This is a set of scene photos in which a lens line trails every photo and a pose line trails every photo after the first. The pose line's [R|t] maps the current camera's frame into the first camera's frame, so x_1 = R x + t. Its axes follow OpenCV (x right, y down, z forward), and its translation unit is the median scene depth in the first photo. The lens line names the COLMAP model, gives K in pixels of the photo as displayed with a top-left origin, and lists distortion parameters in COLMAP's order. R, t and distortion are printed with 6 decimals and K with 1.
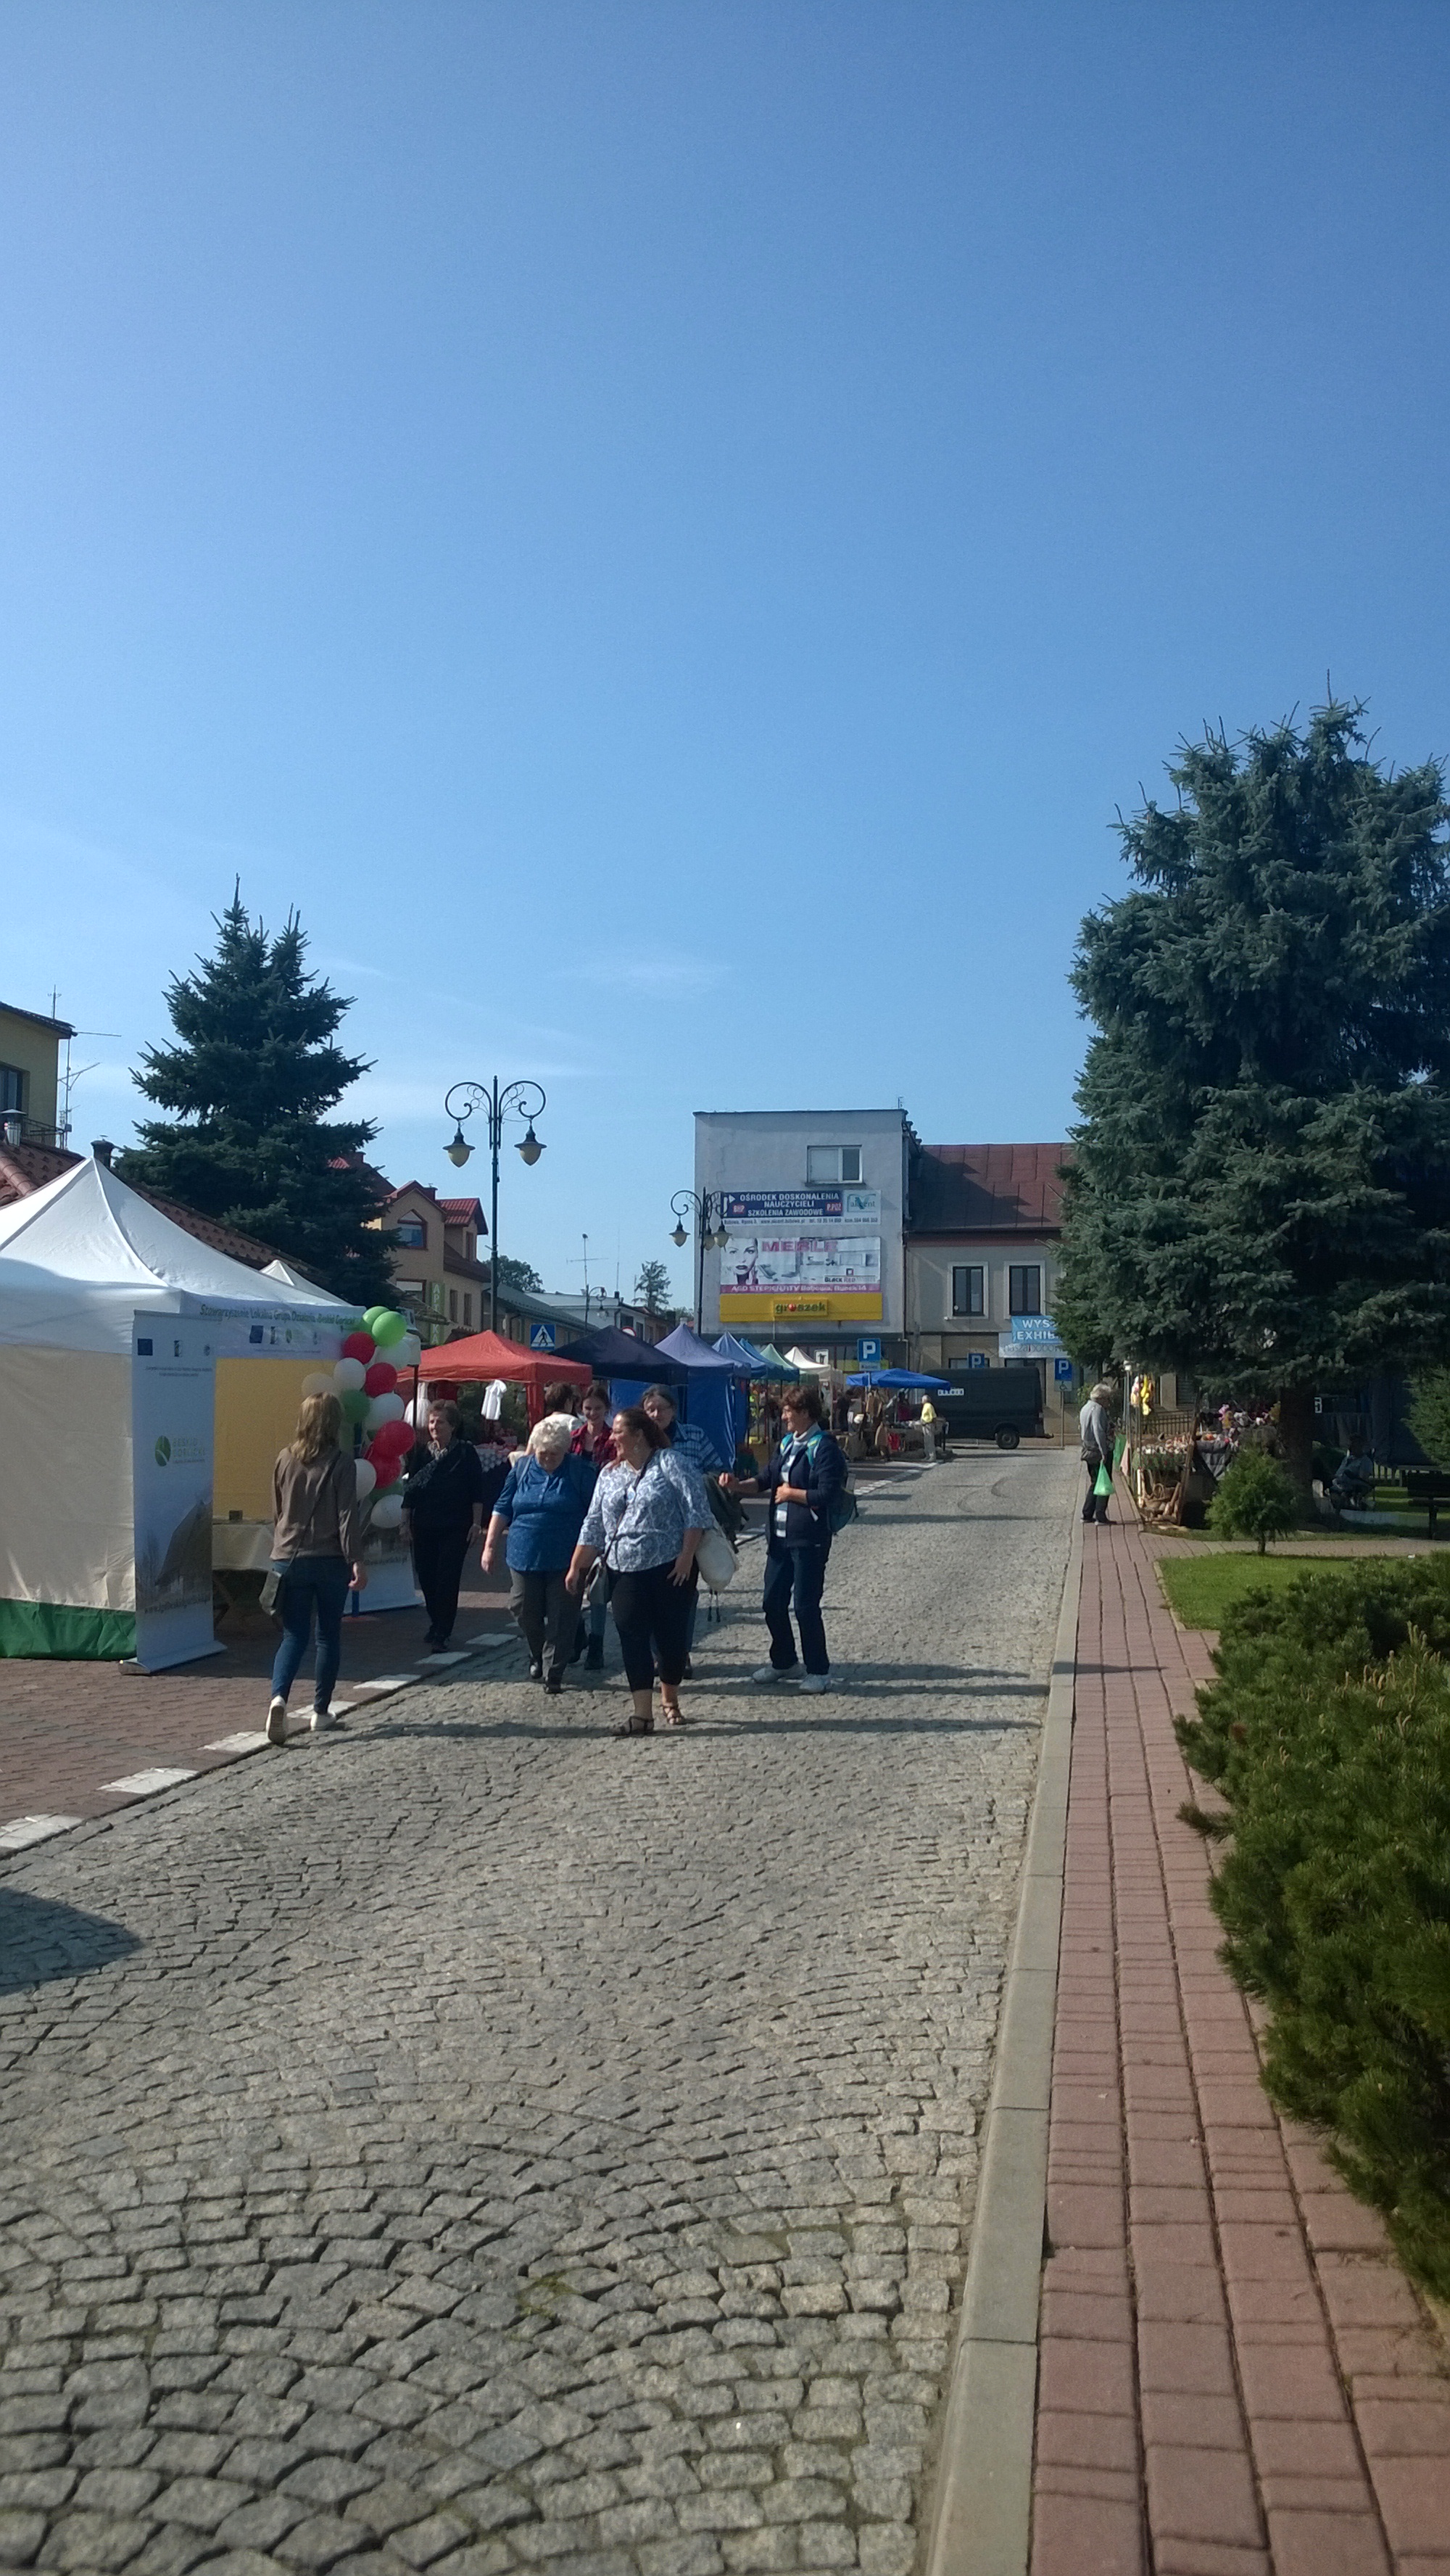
lens RADIAL K [[1843.1, 0, 724.4], [0, 1843.1, 1285.5], [0, 0, 1]] dist [0.006885, 0.002355]
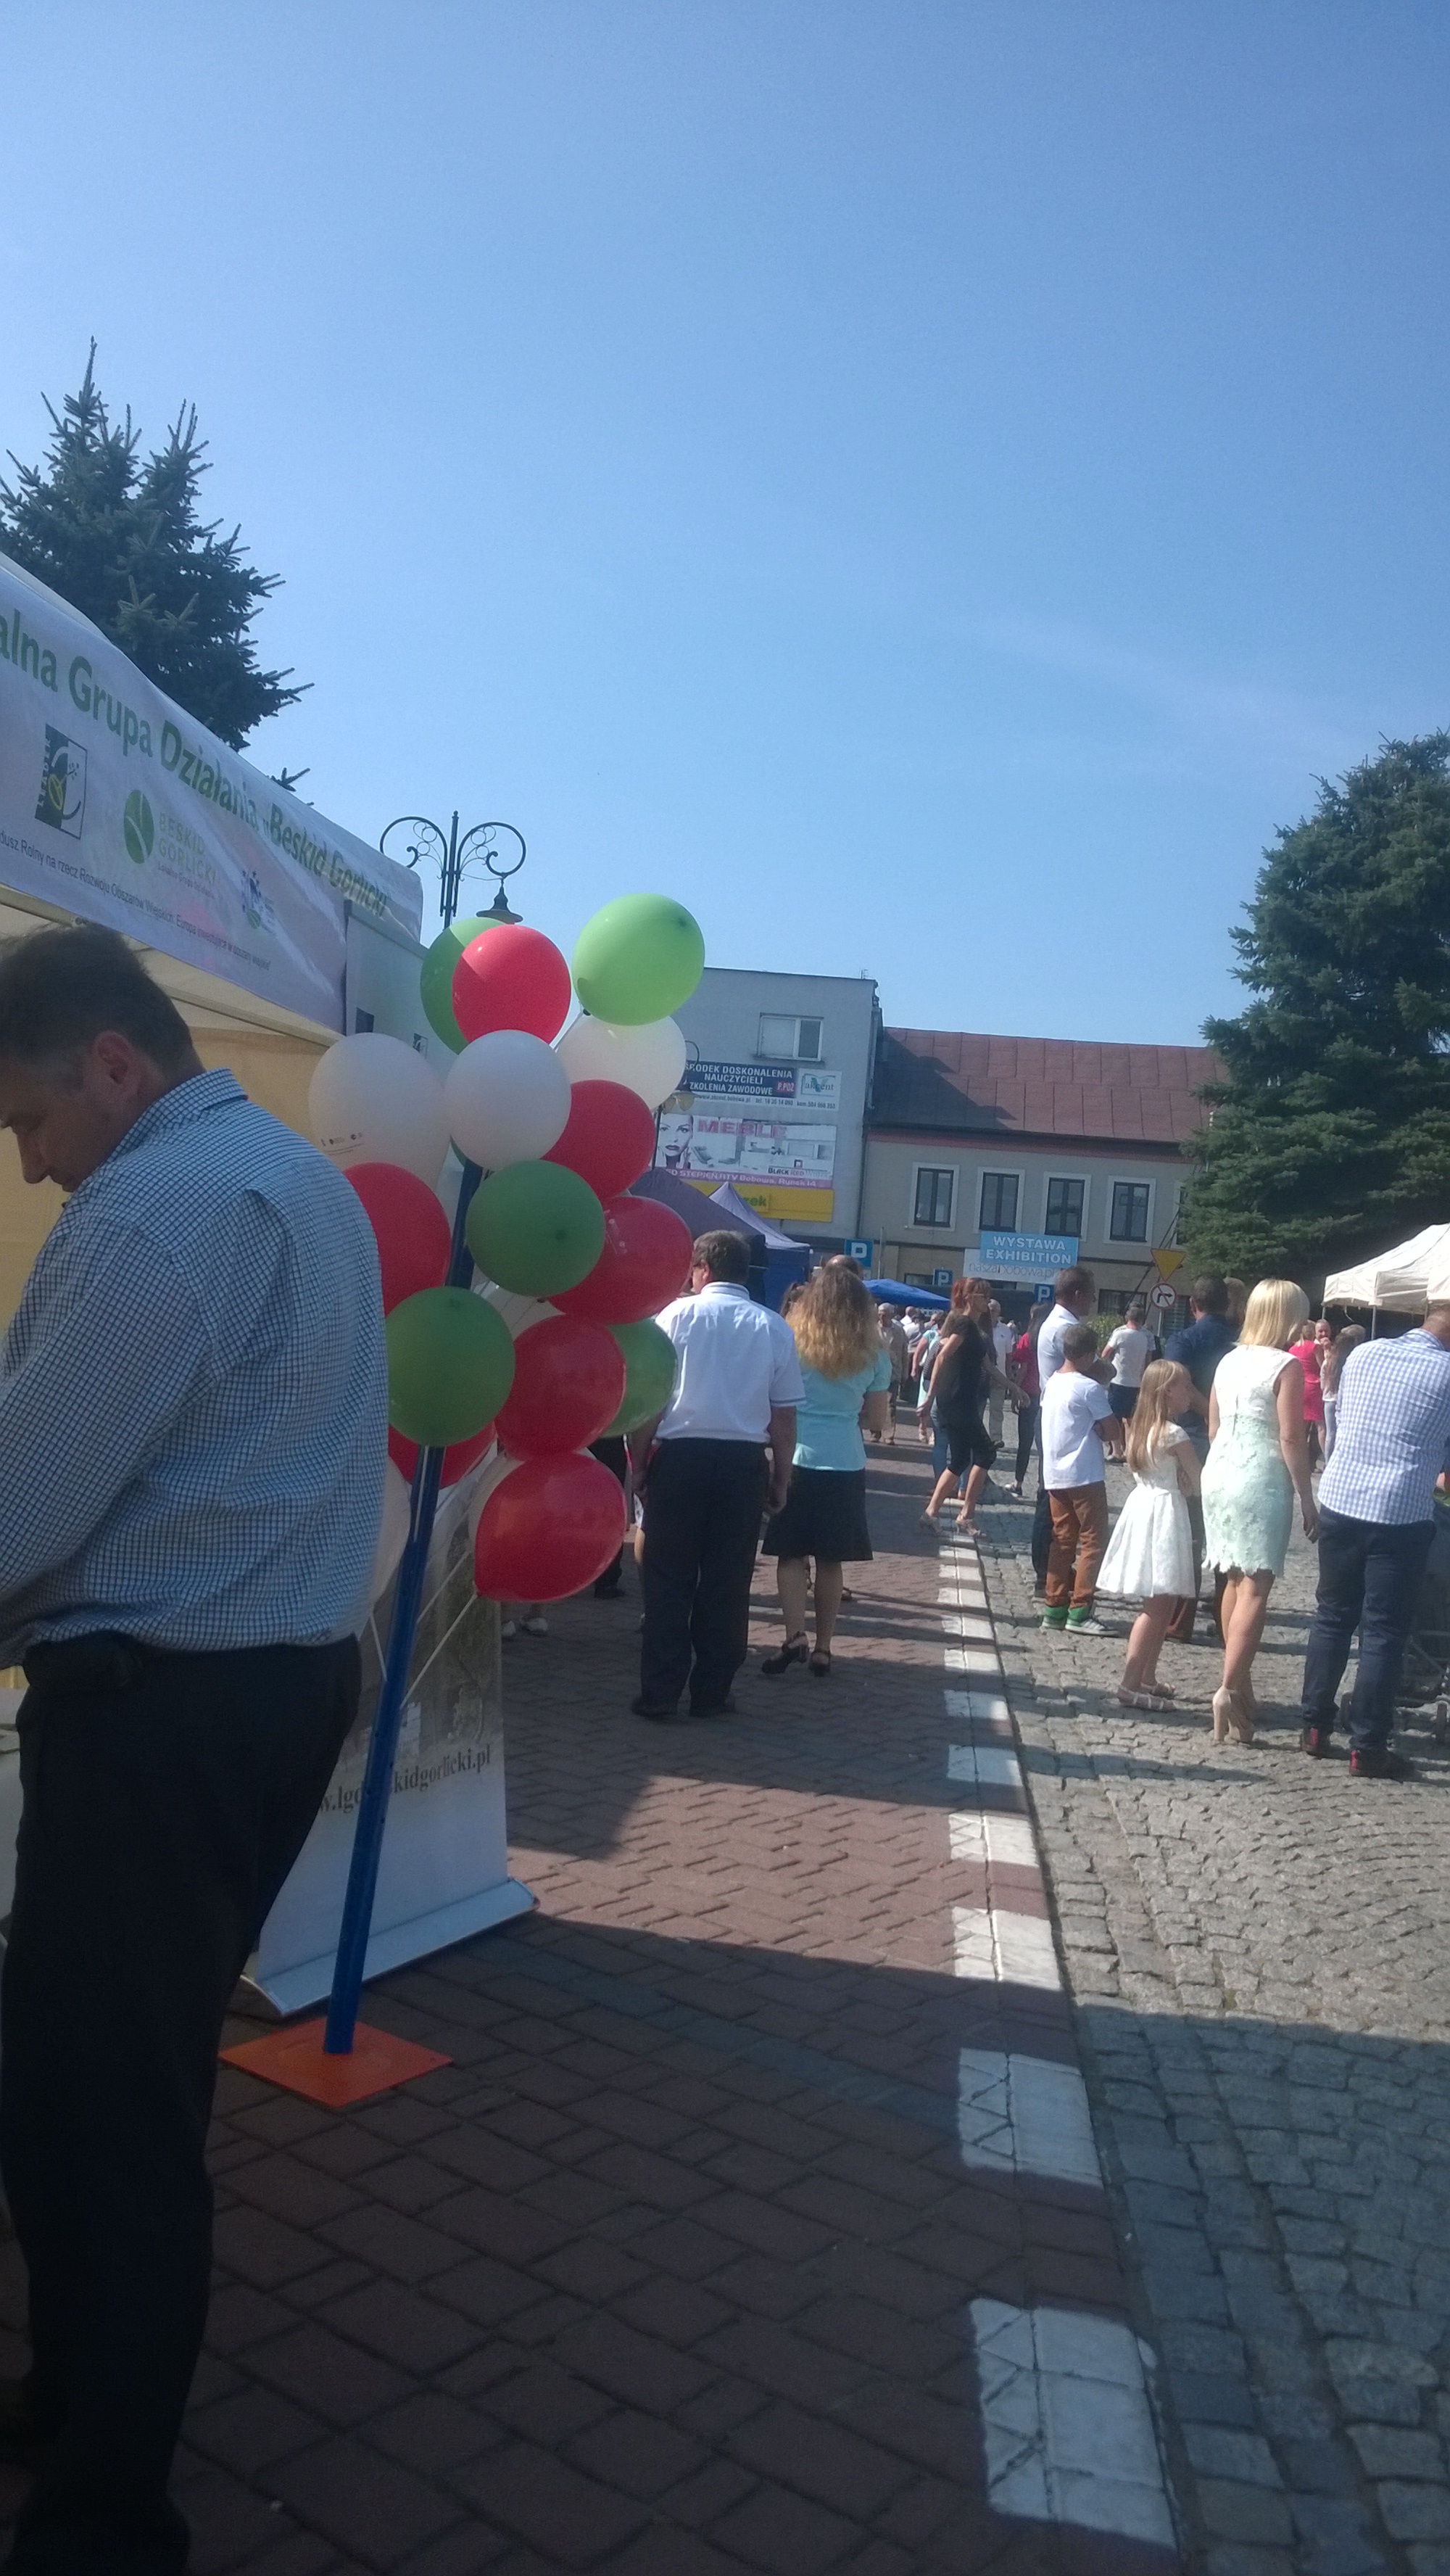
lens RADIAL K [[1843.1, 0, 726.7], [0, 1843.1, 1292.6], [0, 0, 1]] dist [0.006885, 0.002355]
pose [[0.992947, 0.082612, 0.085043, -0.034009], [-0.087141, 0.994890, 0.050997, 0.011805], [-0.080396, -0.058048, 0.995071, 0.145860]]
